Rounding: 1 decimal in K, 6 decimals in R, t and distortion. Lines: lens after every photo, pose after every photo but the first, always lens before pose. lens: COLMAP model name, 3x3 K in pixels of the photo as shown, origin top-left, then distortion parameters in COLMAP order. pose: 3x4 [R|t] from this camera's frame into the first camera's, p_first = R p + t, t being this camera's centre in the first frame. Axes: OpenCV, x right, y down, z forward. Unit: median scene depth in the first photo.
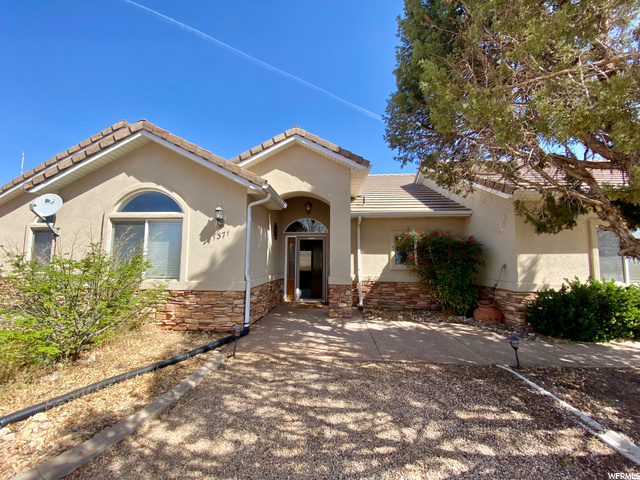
lens RADIAL K [[258.1, 0, 318.0], [0, 258.1, 240.5], [0, 0, 1]] dist [0.024378, -0.022554]
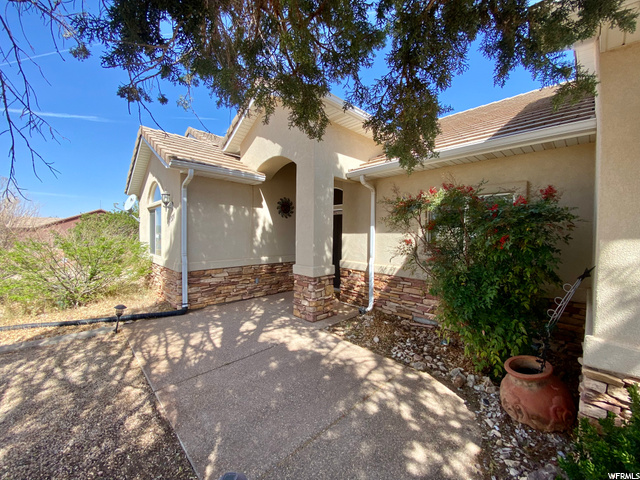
lens RADIAL K [[258.1, 0, 318.0], [0, 258.1, 240.5], [0, 0, 1]] dist [0.024378, -0.022554]
pose [[0.728402, 0.022074, -0.684794, 0.937165], [0.052180, 0.994791, 0.087568, 0.007425], [0.683160, -0.099517, 0.723456, 0.737760]]
